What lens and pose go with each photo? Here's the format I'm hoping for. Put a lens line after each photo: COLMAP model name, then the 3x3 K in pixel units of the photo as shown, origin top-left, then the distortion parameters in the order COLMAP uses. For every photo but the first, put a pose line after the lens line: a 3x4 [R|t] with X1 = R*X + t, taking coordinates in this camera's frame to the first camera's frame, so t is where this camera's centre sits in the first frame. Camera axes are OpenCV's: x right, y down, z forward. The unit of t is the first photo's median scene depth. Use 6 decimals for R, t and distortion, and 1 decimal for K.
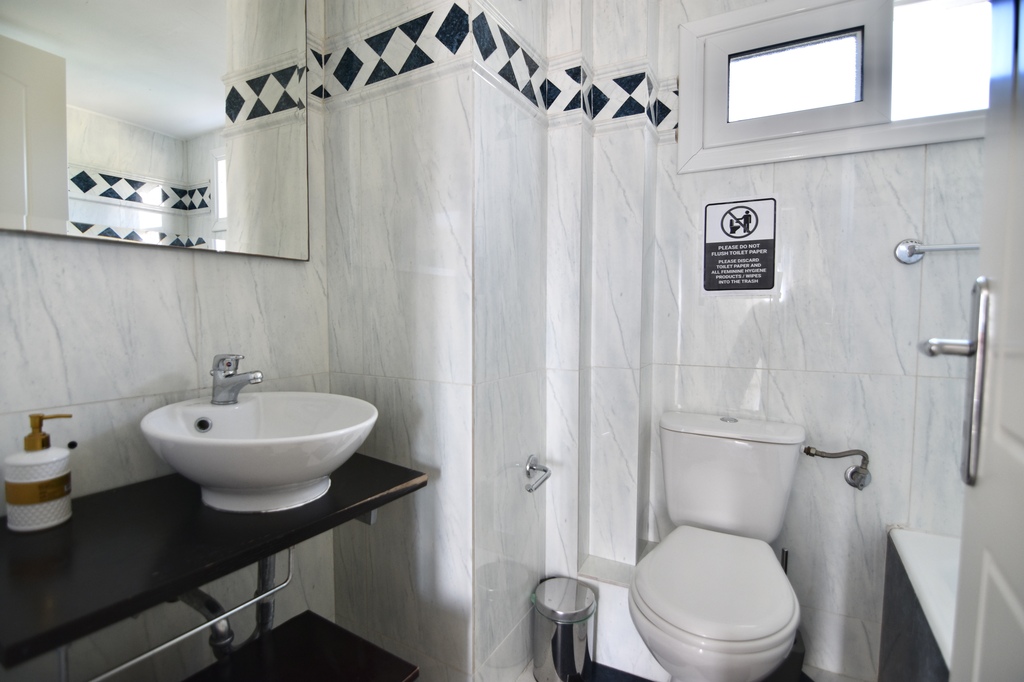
lens RADIAL K [[494.3, 0, 508.3], [0, 494.3, 338.7], [0, 0, 1]] dist [-0.019348, -0.001318]
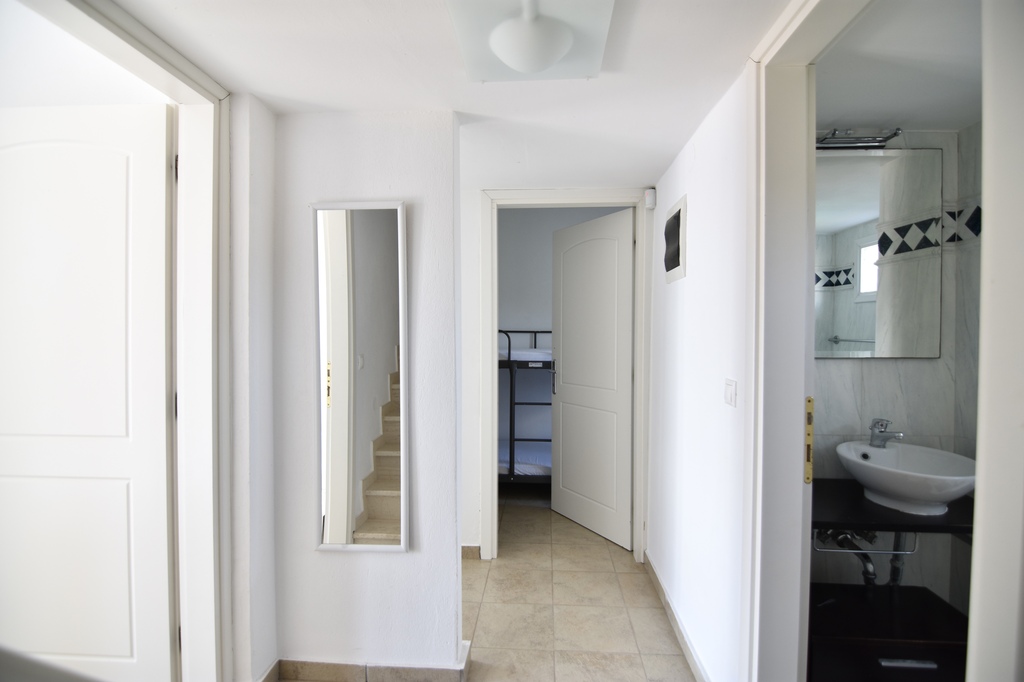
lens RADIAL K [[494.3, 0, 514.2], [0, 494.3, 341.5], [0, 0, 1]] dist [-0.019348, -0.001318]
pose [[0.439355, 0.011573, -0.898239, 0.326621], [-0.054778, 0.998401, -0.013930, -0.115532], [0.896642, 0.055324, 0.439287, -0.747705]]
